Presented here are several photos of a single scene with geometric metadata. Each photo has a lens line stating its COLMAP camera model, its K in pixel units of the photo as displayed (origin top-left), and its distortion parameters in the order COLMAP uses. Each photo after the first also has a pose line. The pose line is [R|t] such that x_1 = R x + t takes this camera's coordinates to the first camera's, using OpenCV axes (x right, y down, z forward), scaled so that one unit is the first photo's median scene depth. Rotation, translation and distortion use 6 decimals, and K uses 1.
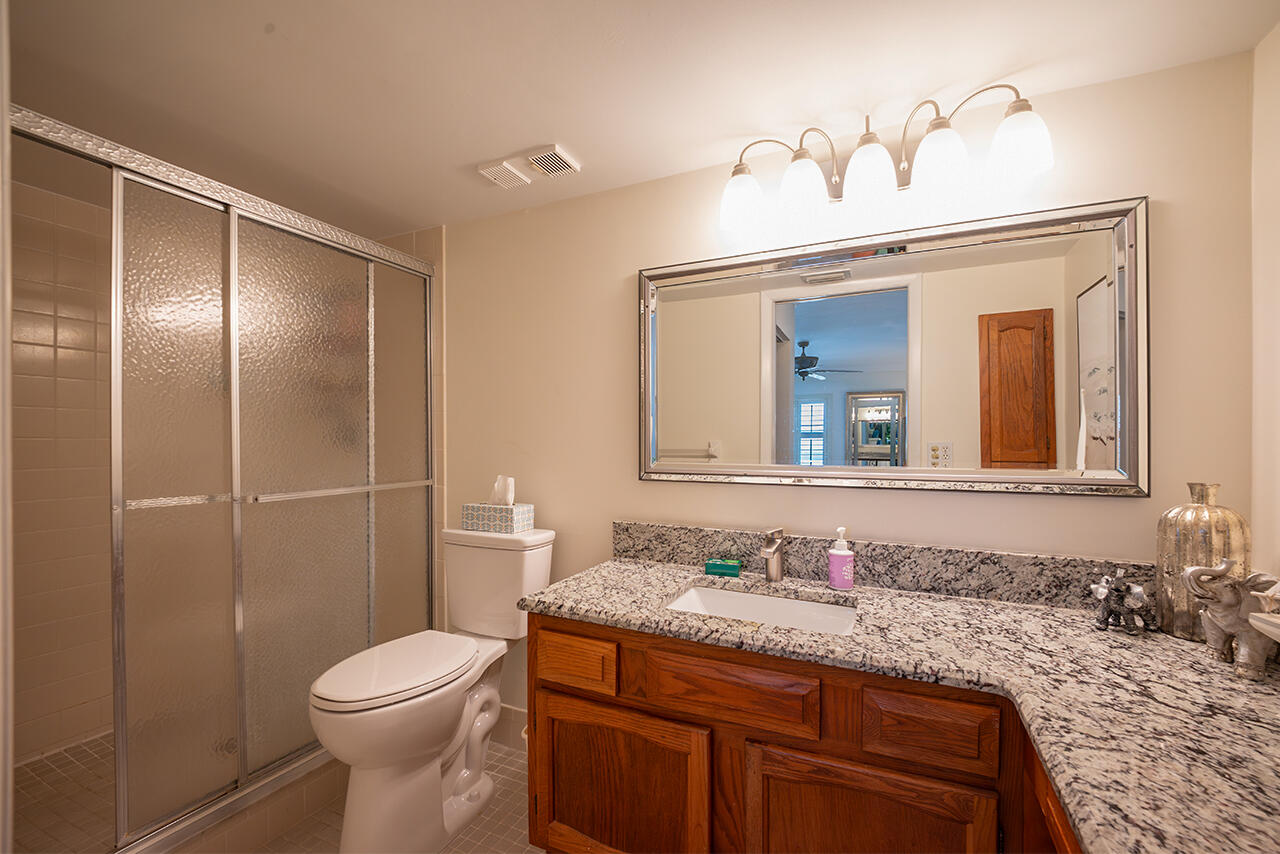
lens RADIAL K [[548.0, 0, 636.4], [0, 548.0, 437.0], [0, 0, 1]] dist [0.001156, -0.000991]
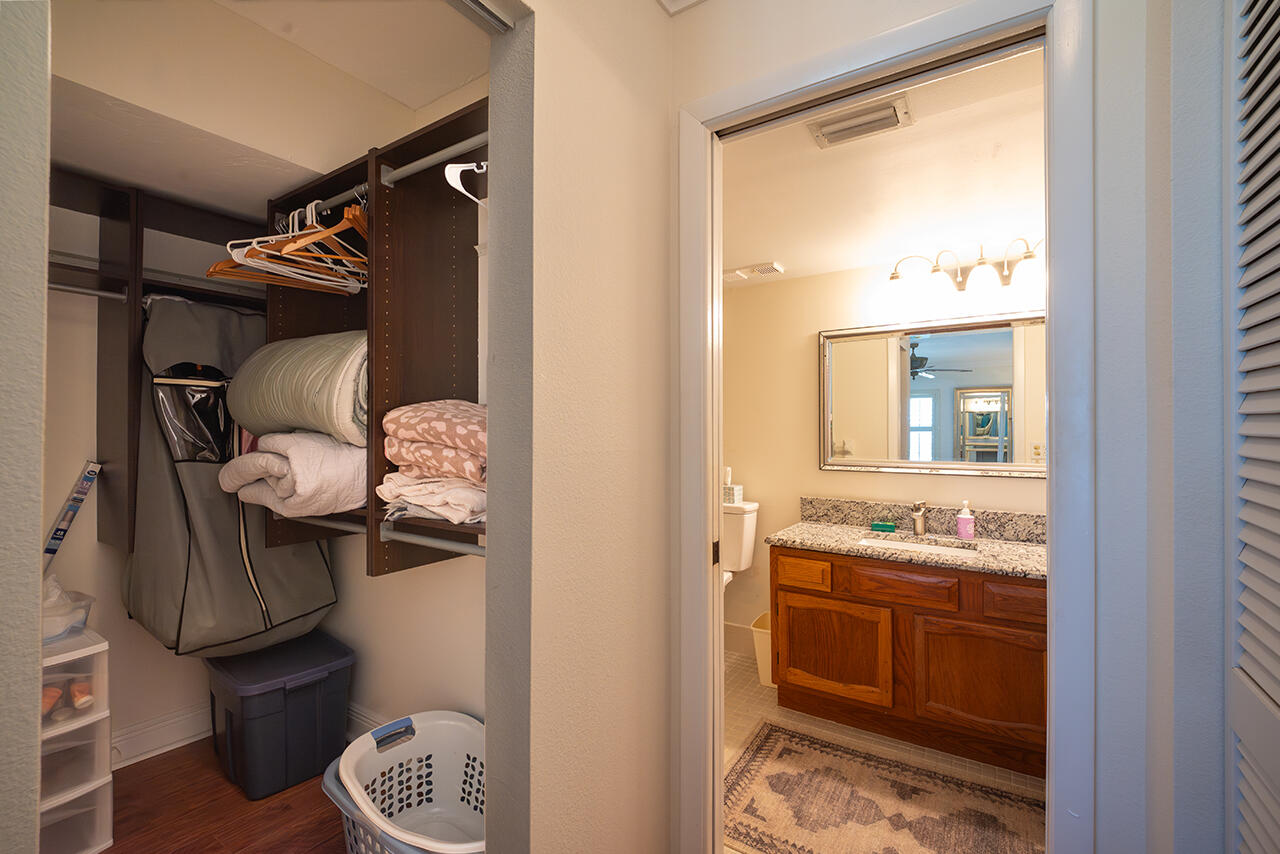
lens RADIAL K [[548.0, 0, 643.7], [0, 548.0, 416.8], [0, 0, 1]] dist [0.001156, -0.000991]
pose [[0.989715, -0.002484, -0.143031, -0.321561], [0.000224, 0.999875, -0.015815, -0.054187], [0.143052, 0.015620, 0.989592, -0.709488]]
